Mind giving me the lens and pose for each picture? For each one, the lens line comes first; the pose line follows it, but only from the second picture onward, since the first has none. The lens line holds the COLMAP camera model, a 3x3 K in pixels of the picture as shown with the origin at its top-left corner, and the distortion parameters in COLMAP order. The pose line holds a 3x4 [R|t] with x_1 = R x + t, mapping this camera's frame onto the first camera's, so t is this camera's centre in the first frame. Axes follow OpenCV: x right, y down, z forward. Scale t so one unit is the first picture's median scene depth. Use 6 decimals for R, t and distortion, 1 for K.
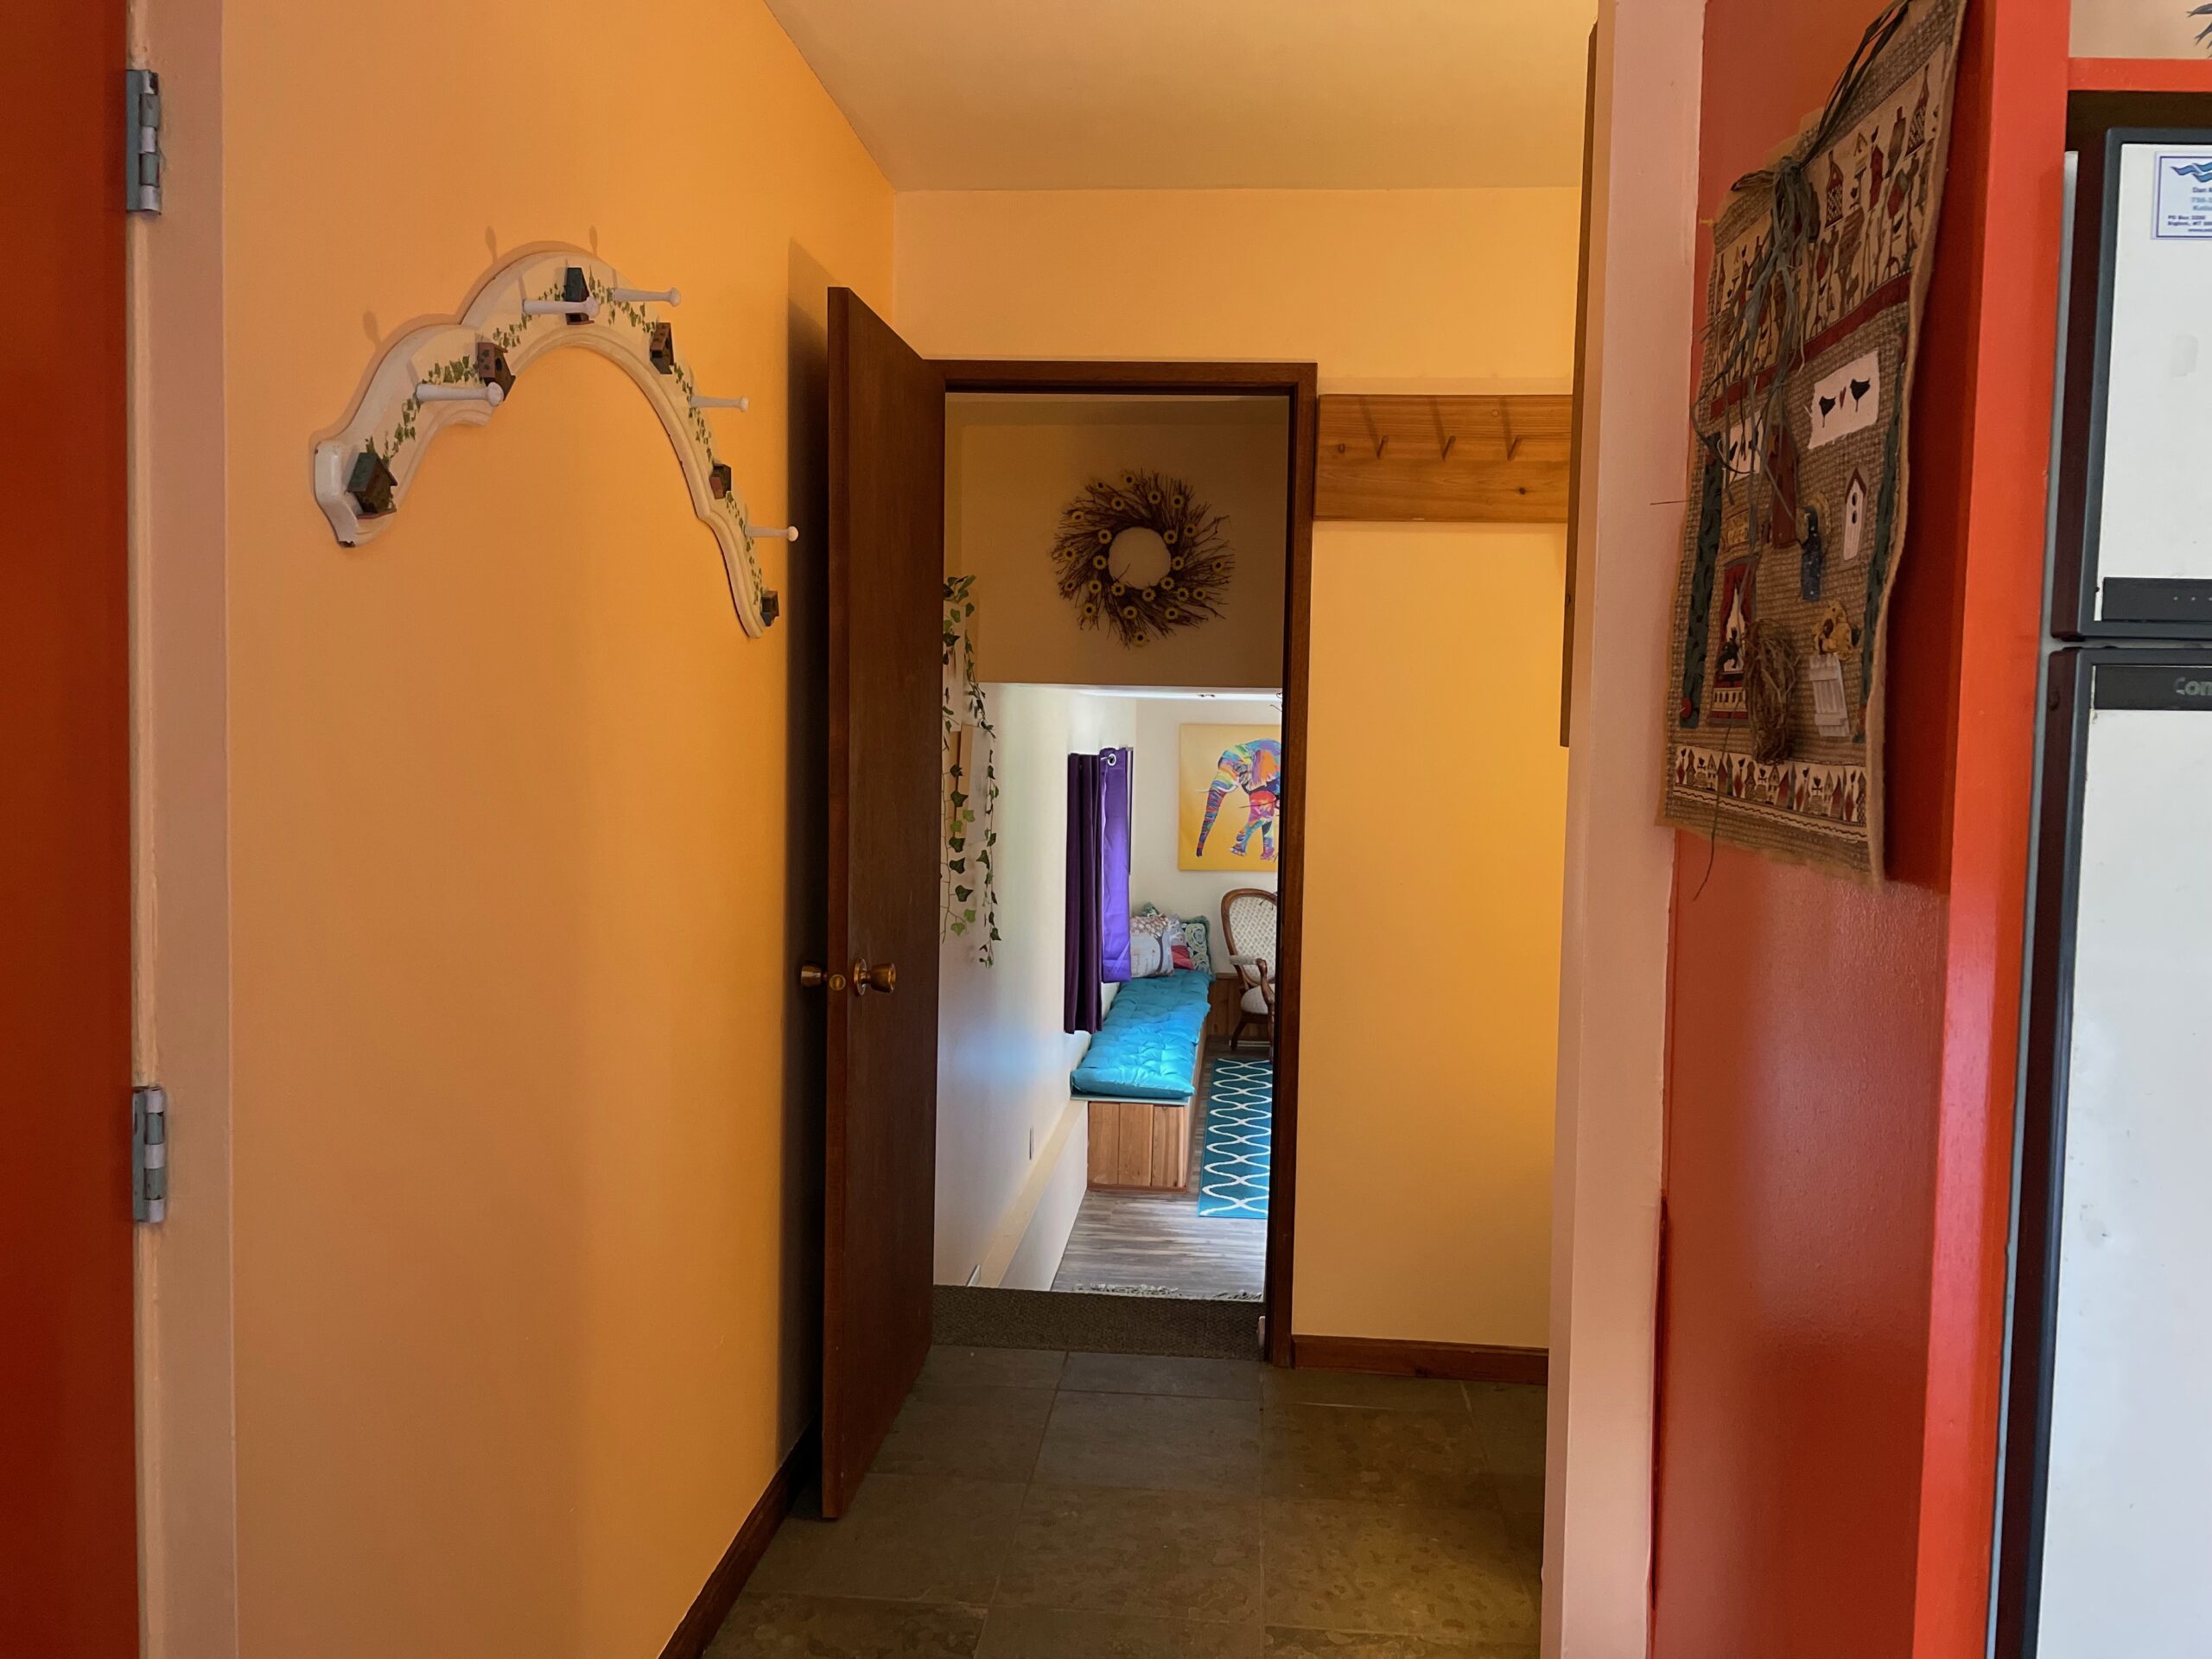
lens RADIAL K [[1588.8, 0, 1111.1], [0, 1588.8, 824.2], [0, 0, 1]] dist [0.005621, -0.002479]
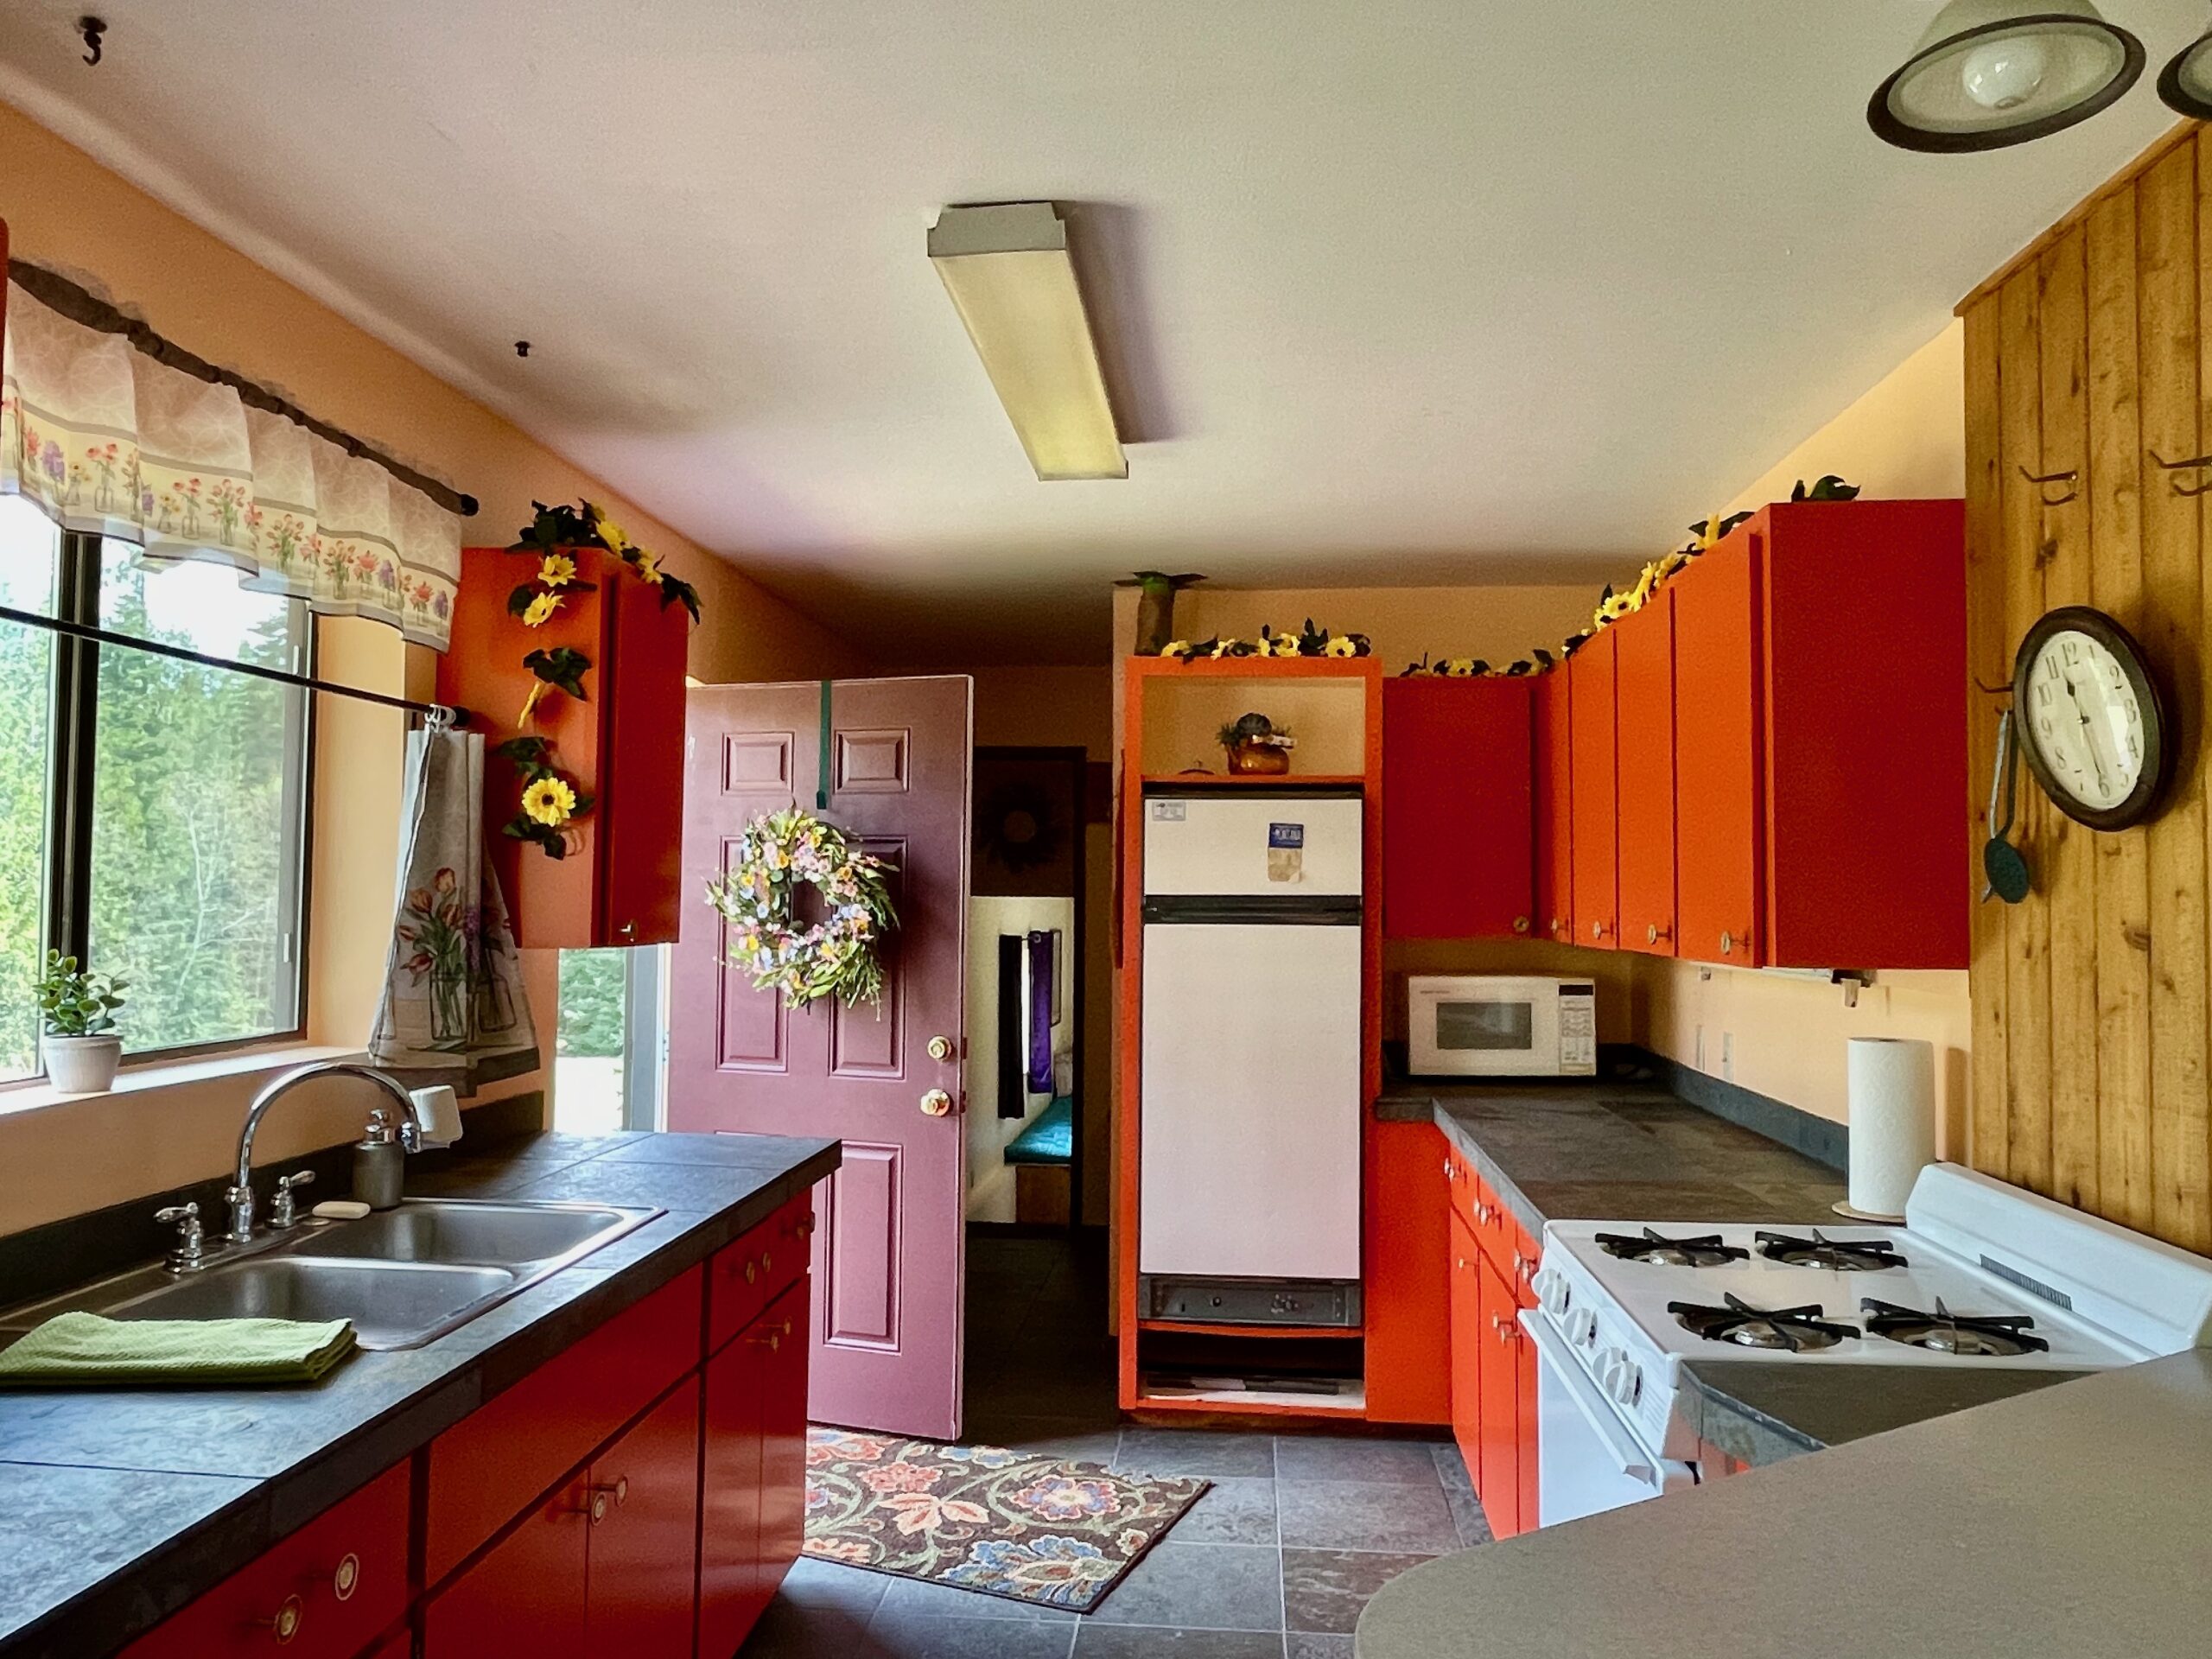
lens RADIAL K [[1588.8, 0, 1111.1], [0, 1588.8, 824.2], [0, 0, 1]] dist [0.005621, -0.002479]
pose [[0.999944, -0.010548, 0.000837, 0.122172], [0.010575, 0.993470, -0.113599, 0.038759], [0.000367, 0.113602, 0.993526, -0.831315]]
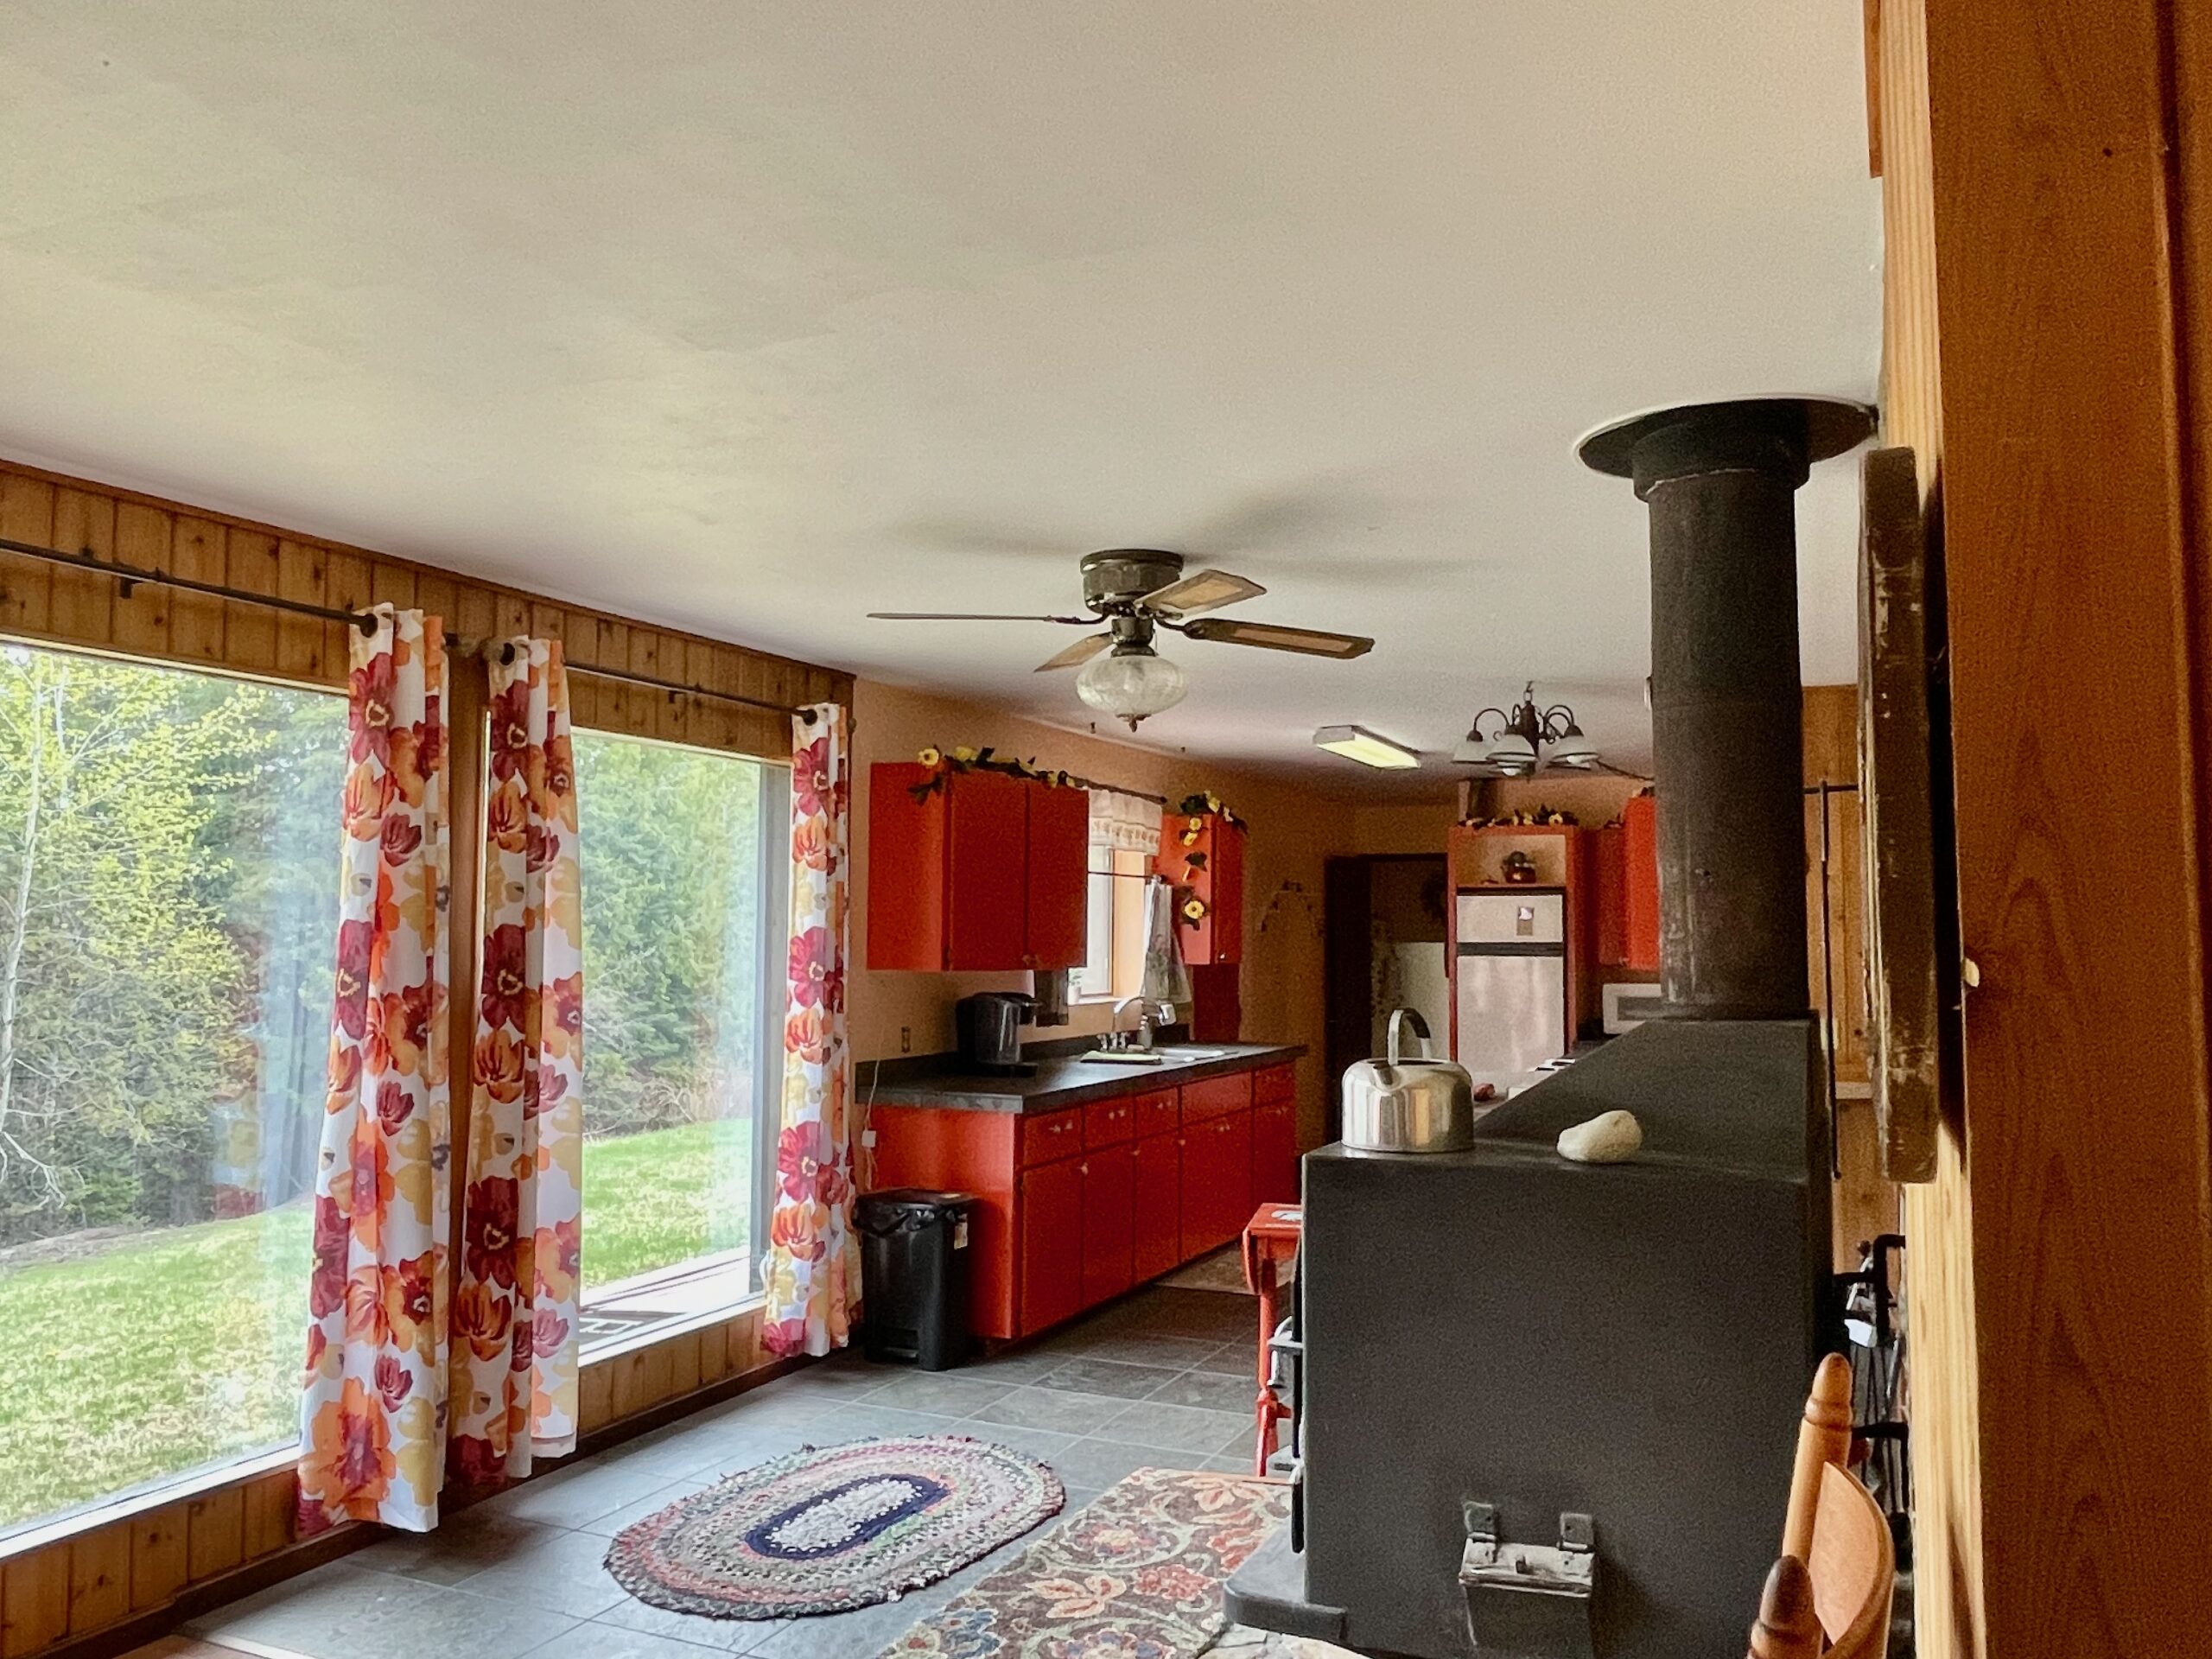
lens RADIAL K [[1663.4, 0, 1106.0], [0, 1663.4, 829.5], [0, 0, 1]] dist [0.006174, -0.000290]
pose [[0.940269, -0.037278, -0.338387, 0.461479], [-0.009567, 0.990700, -0.135725, 0.125141], [0.340299, 0.130855, 0.931168, -2.068886]]
